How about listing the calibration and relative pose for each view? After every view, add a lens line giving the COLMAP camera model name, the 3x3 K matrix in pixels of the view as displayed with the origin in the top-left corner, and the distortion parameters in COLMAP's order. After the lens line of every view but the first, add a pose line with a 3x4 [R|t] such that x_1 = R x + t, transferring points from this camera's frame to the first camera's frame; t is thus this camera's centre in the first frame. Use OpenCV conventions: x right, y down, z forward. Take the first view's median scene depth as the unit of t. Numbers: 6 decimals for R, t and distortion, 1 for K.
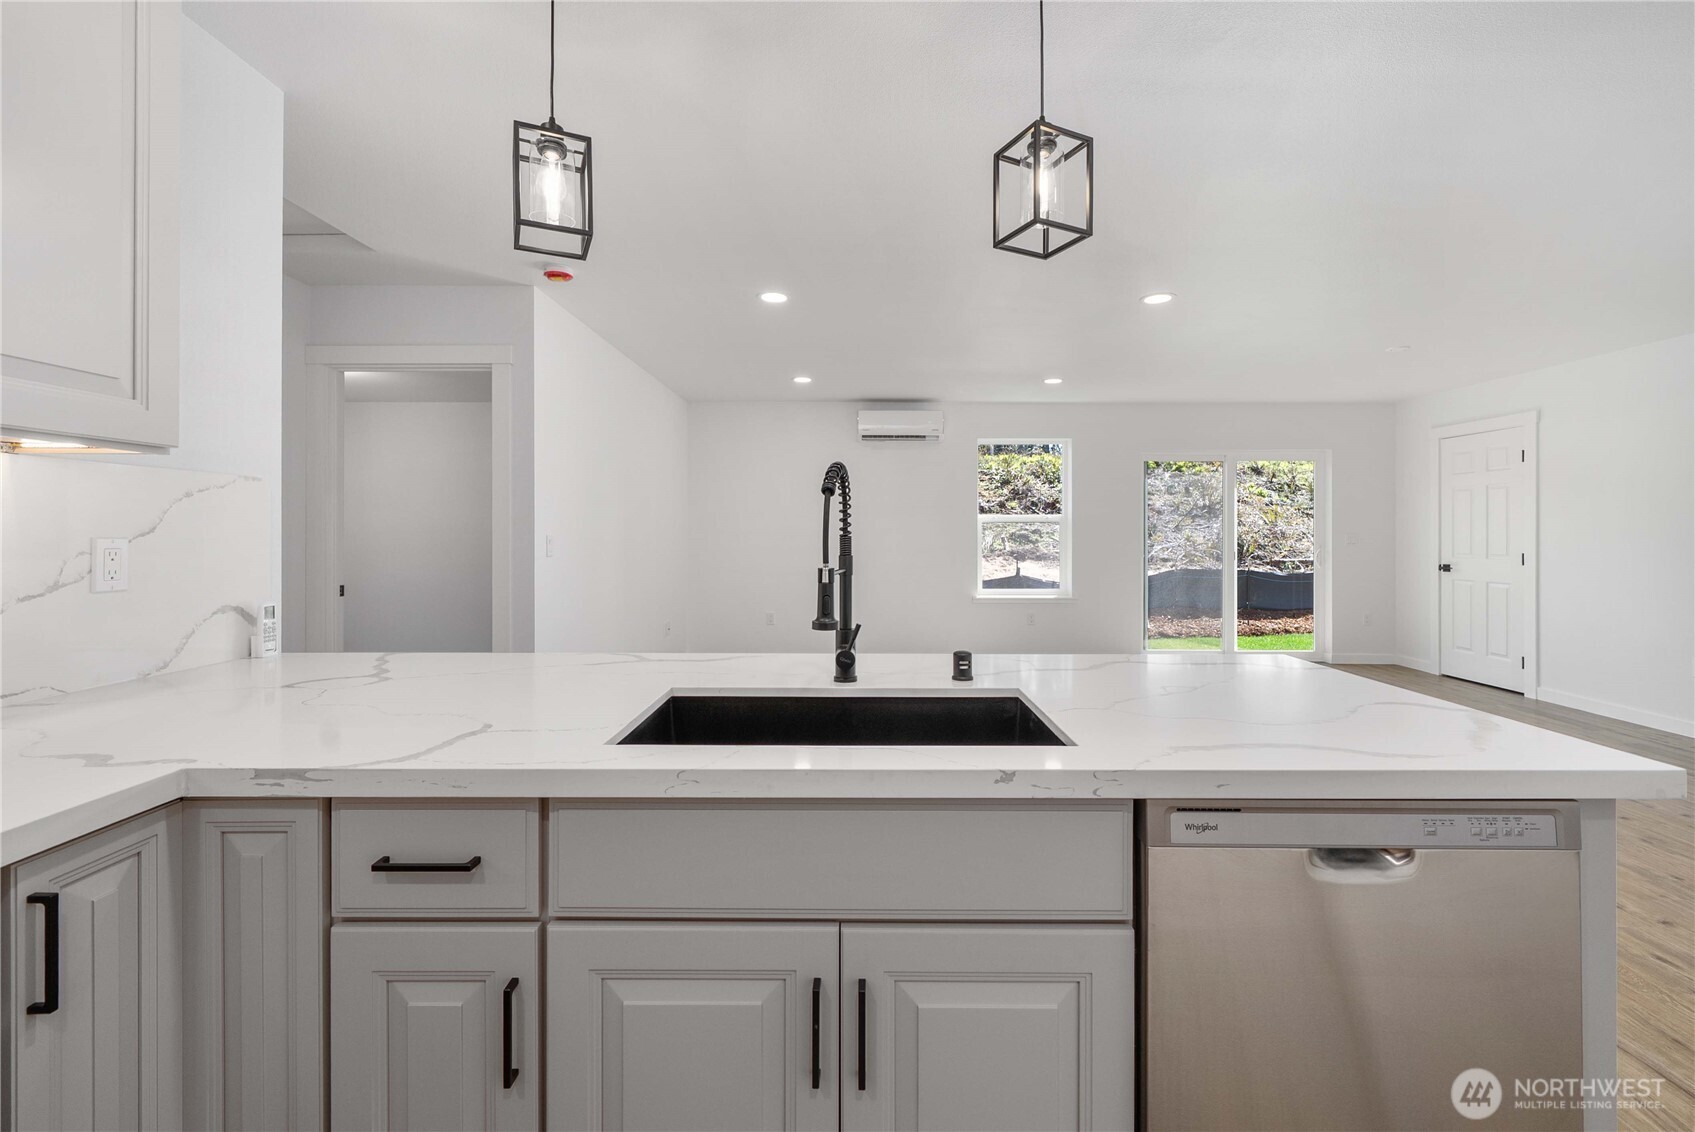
lens RADIAL K [[705.4, 0, 856.4], [0, 705.4, 530.7], [0, 0, 1]] dist [-0.000557, -0.000062]
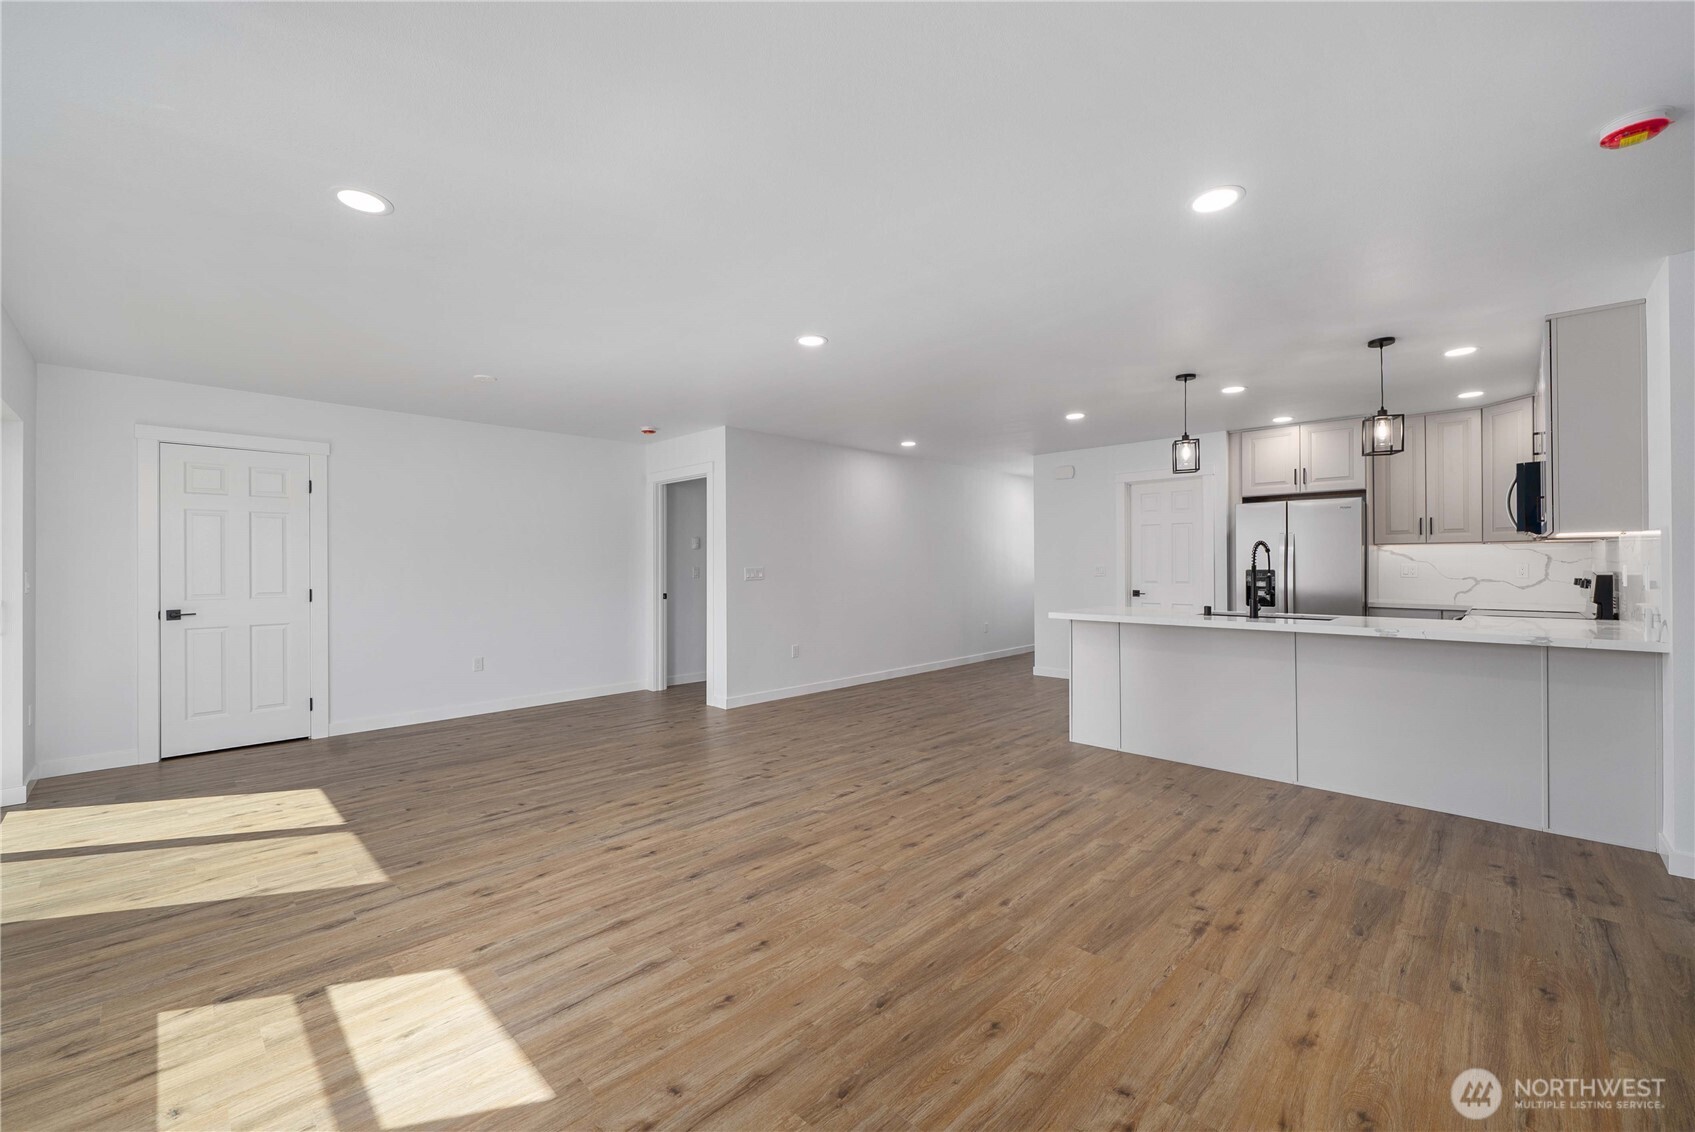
lens RADIAL K [[679.3, 0, 847.4], [0, 679.3, 562.7], [0, 0, 1]] dist [0.000612, -0.000123]
pose [[-0.713975, 0.004348, 0.700157, -0.309364], [0.001726, 0.999989, -0.004450, 0.002830], [-0.700169, -0.001969, -0.713975, 1.675975]]
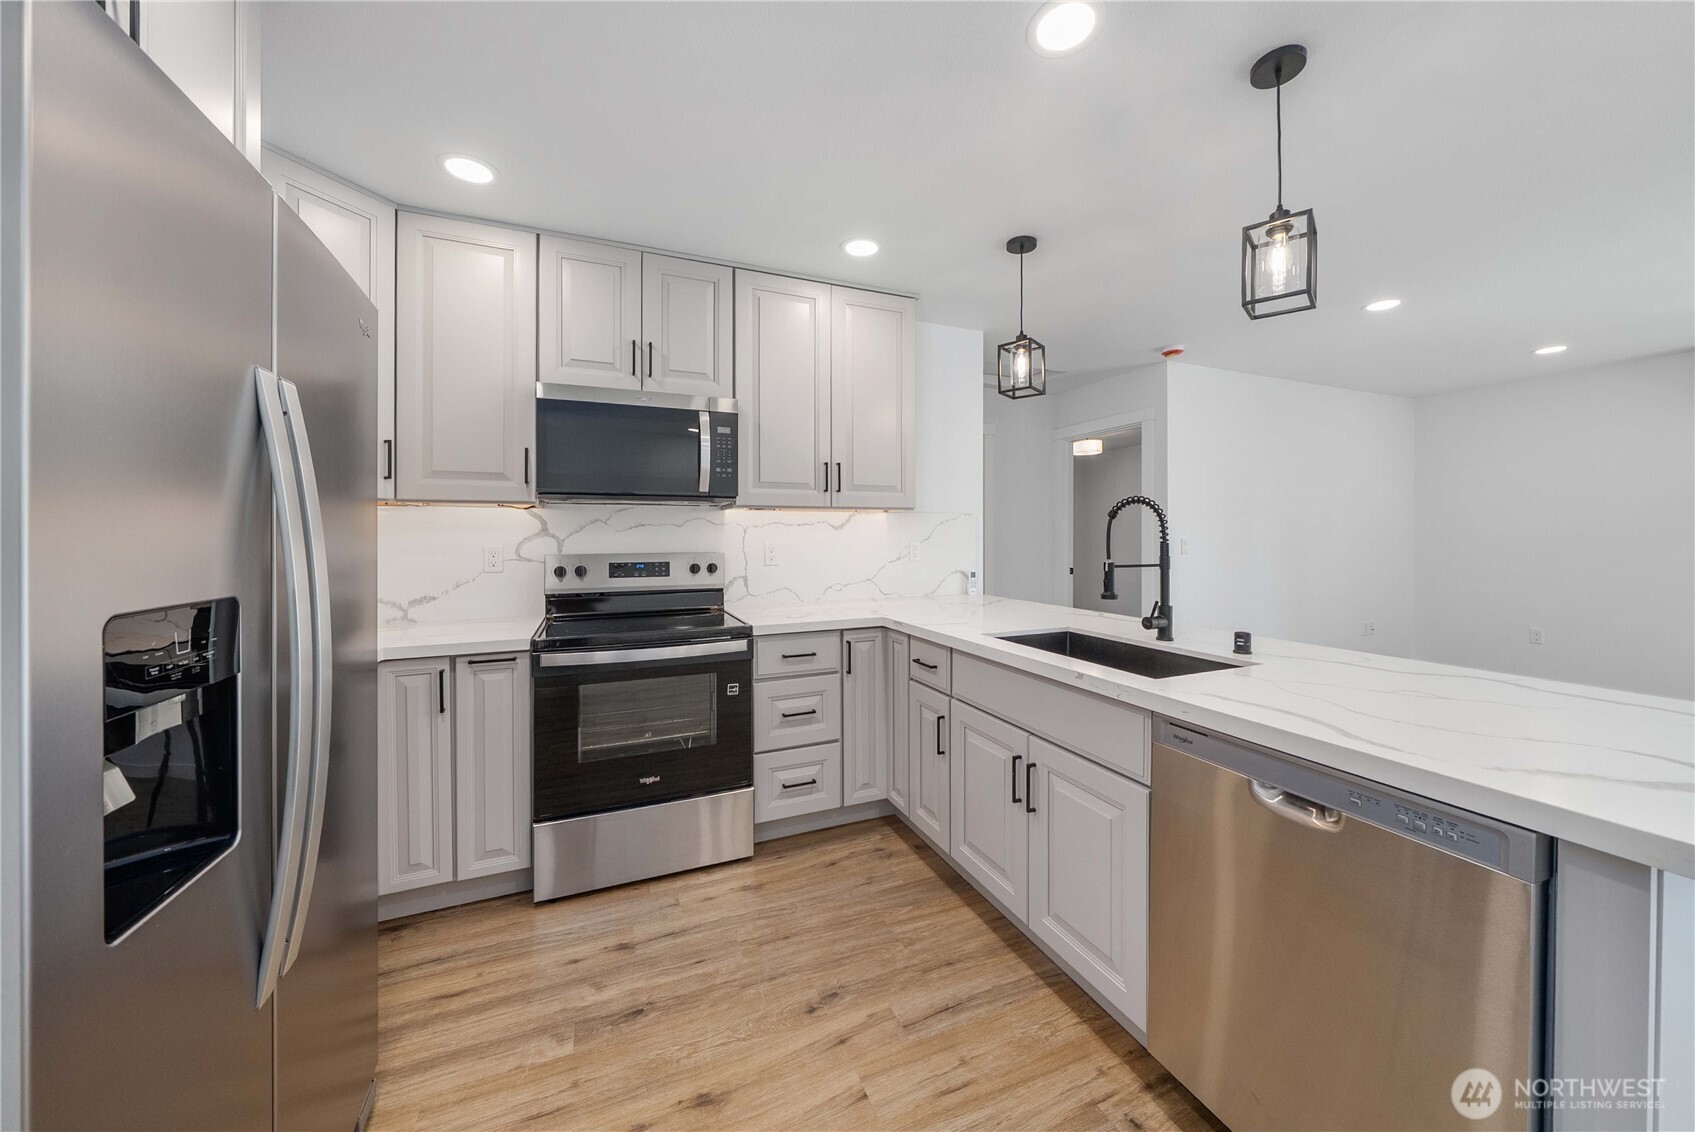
lens RADIAL K [[595.8, 0, 854.2], [0, 595.8, 535.9], [0, 0, 1]] dist [0.000142, 0.000012]
pose [[0.392529, -0.002478, -0.919736, 0.368855], [0.008942, 0.999959, 0.001122, -0.005524], [0.919696, -0.008665, 0.392535, -0.037207]]
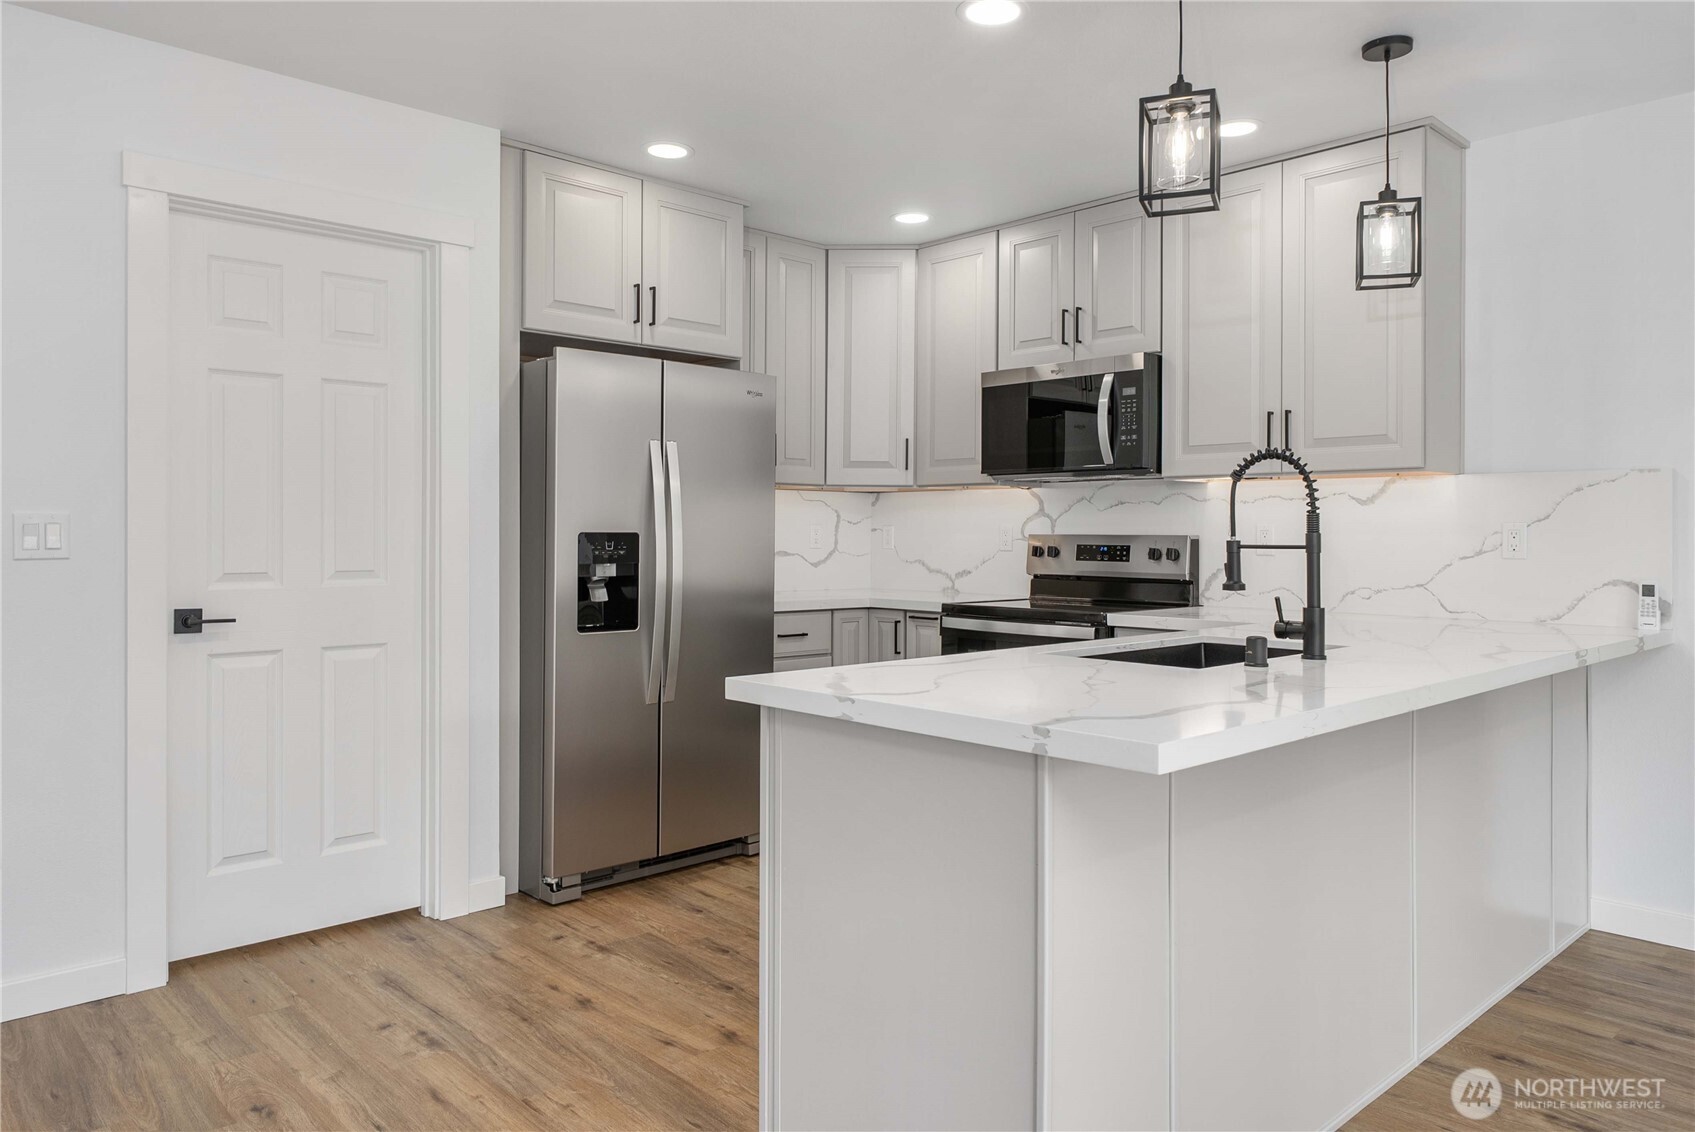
lens RADIAL K [[1149.5, 0, 845.0], [0, 1149.5, 536.2], [0, 0, 1]] dist [0.000099, -0.000914]
pose [[-0.730571, -0.002963, -0.682830, 0.660993], [-0.002447, 0.999996, -0.001721, 0.018624], [0.682832, 0.000413, -0.730575, 0.728243]]
